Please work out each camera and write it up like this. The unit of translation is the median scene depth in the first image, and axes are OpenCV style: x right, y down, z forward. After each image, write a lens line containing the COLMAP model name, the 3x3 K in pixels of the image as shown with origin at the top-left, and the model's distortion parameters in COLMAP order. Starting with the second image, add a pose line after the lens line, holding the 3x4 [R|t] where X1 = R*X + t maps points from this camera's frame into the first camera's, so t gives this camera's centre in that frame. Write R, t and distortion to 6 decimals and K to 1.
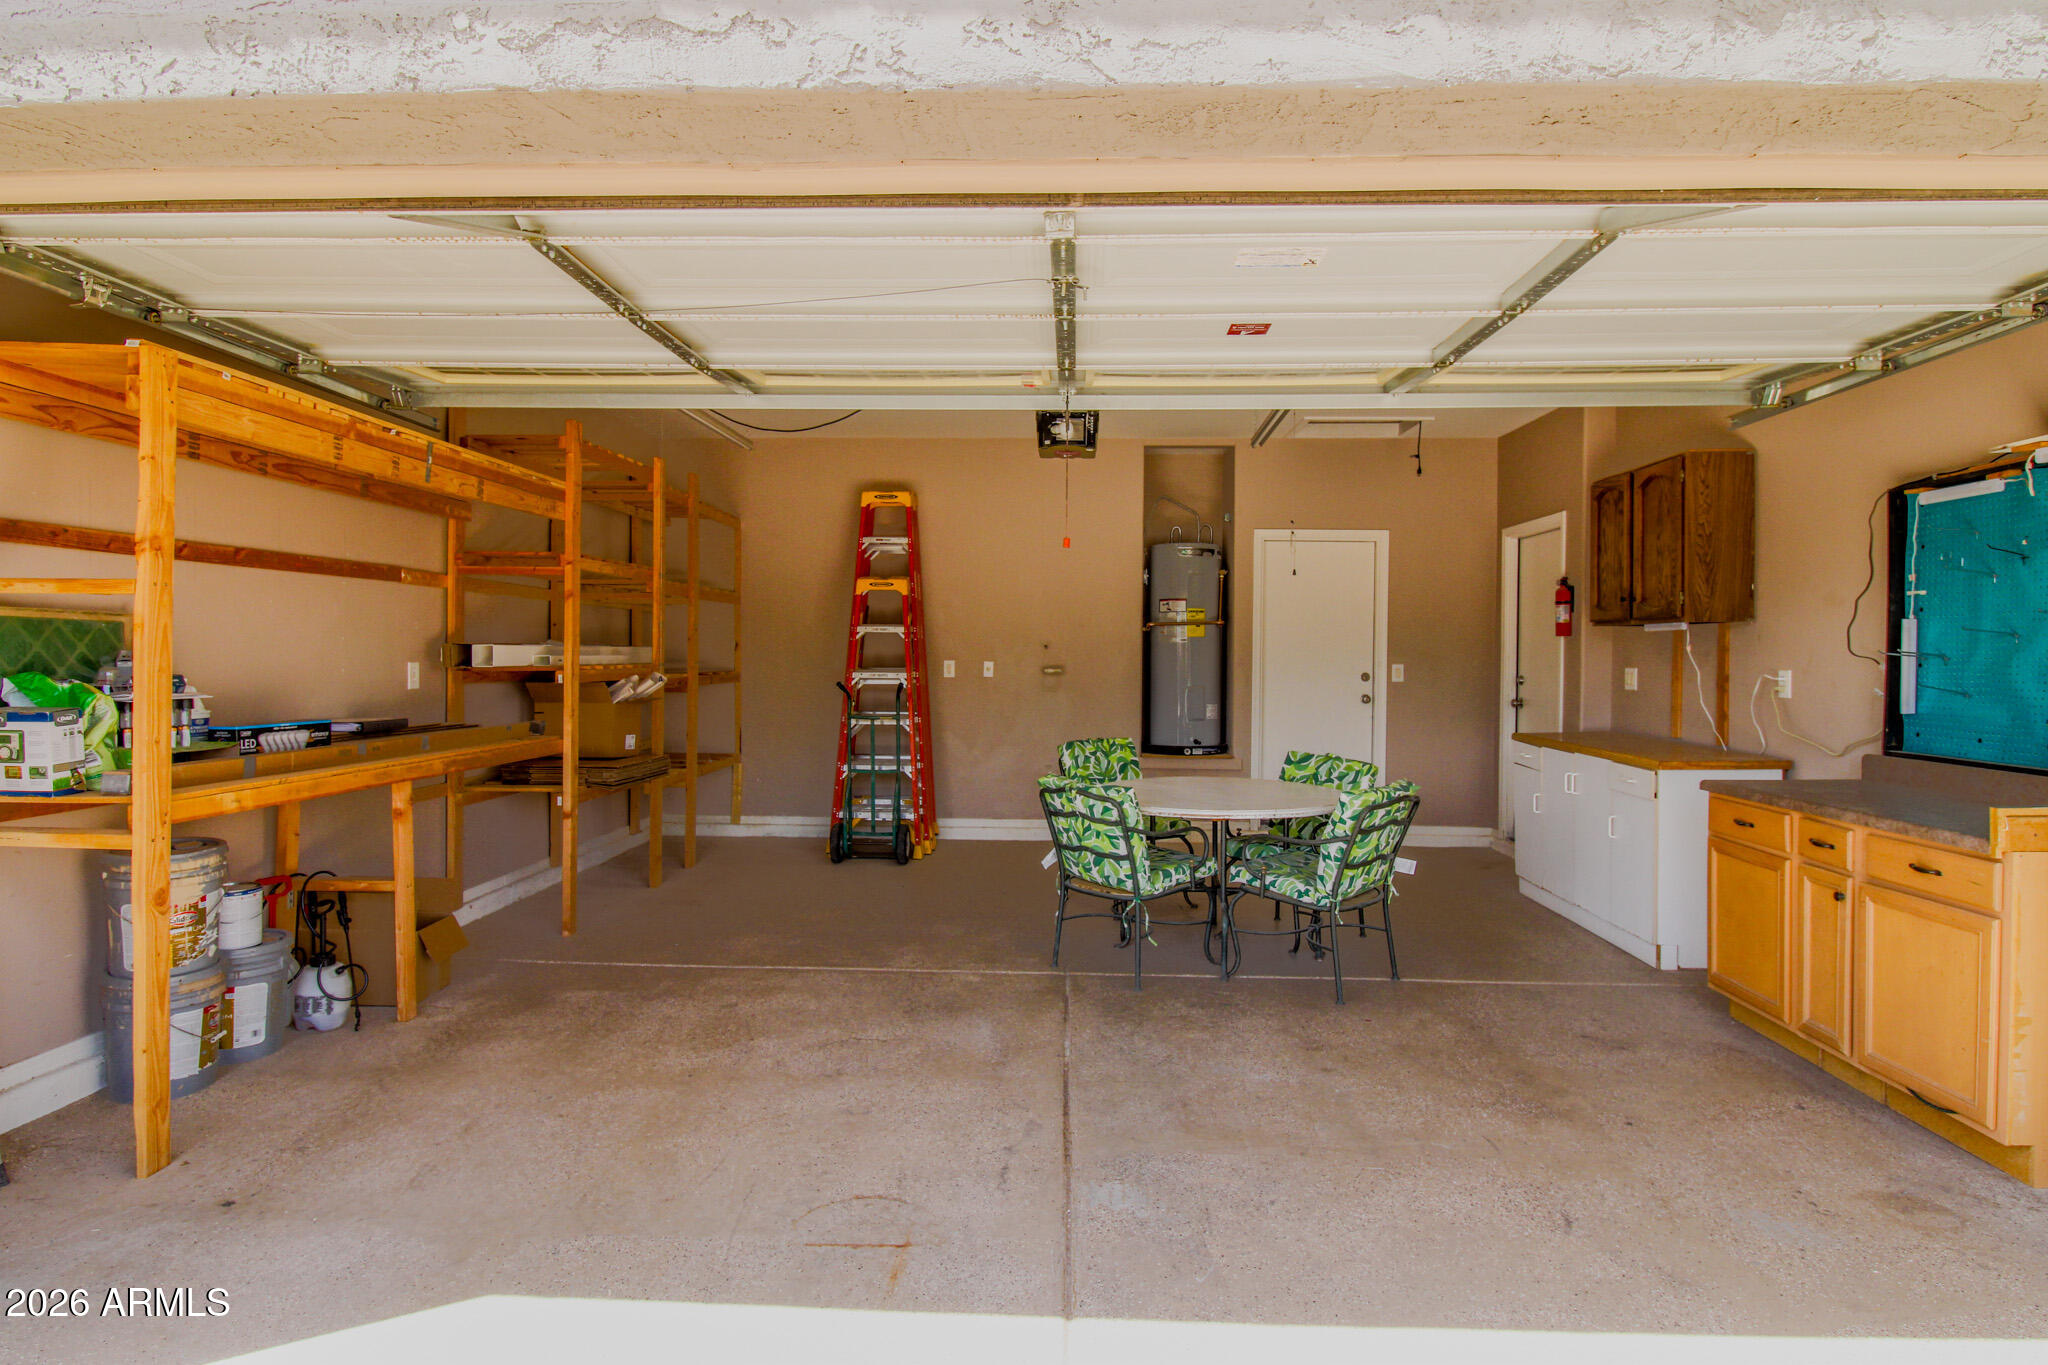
lens RADIAL K [[1114.2, 0, 1037.3], [0, 1114.2, 674.0], [0, 0, 1]] dist [0.003335, -0.005335]
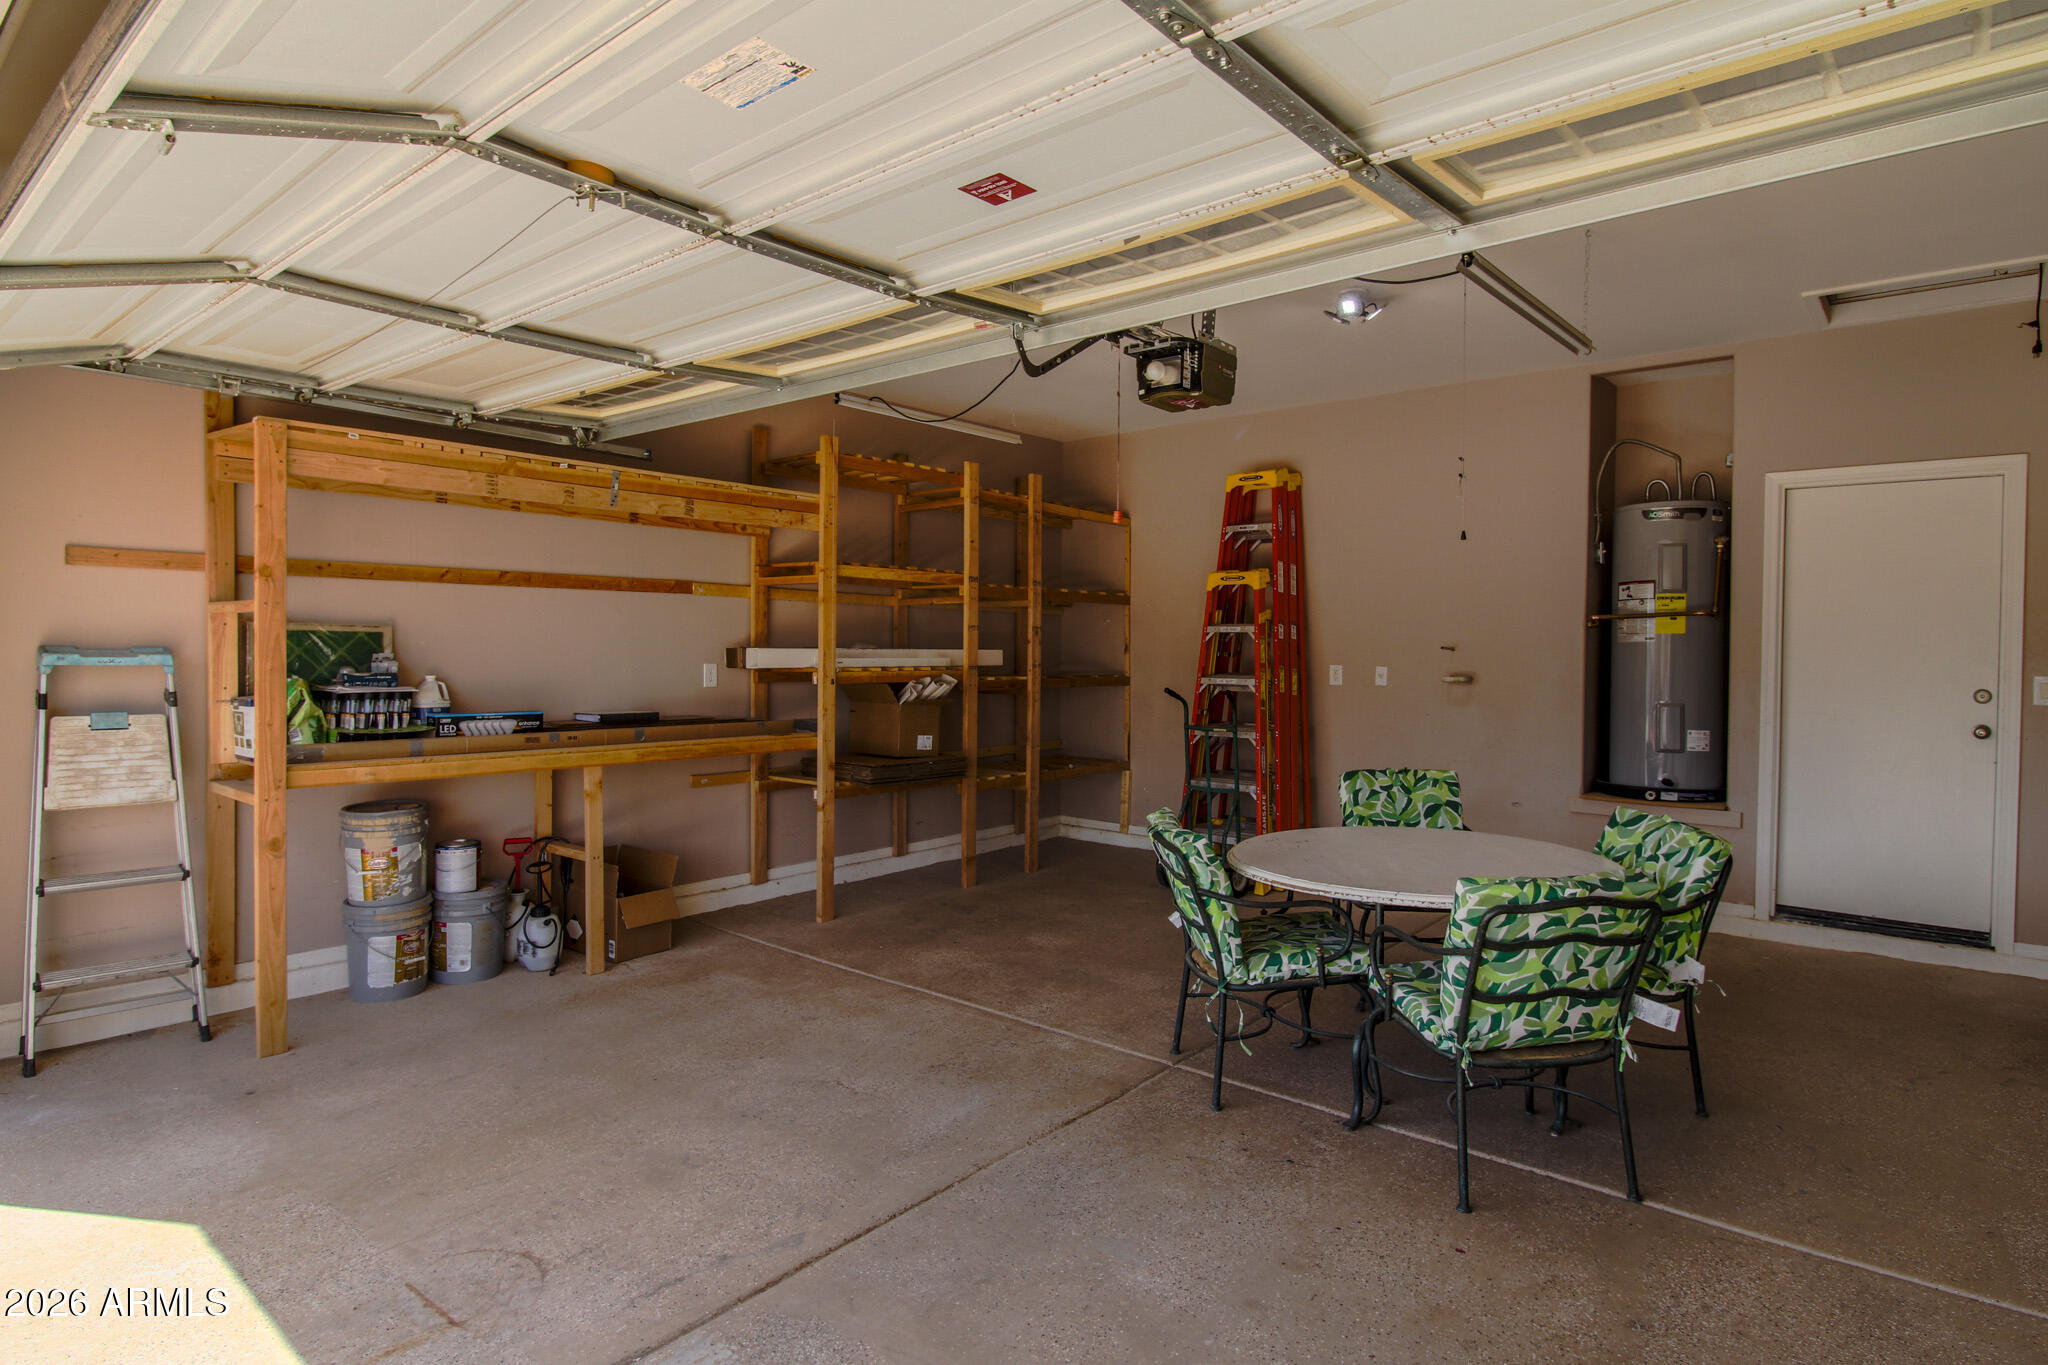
lens RADIAL K [[1114.2, 0, 1027.4], [0, 1114.2, 673.2], [0, 0, 1]] dist [0.003335, -0.005335]
pose [[0.785696, 0.011165, -0.618512, 0.465663], [-0.012671, 0.999918, 0.001954, -0.008275], [0.618483, 0.006302, 0.785773, 0.345447]]
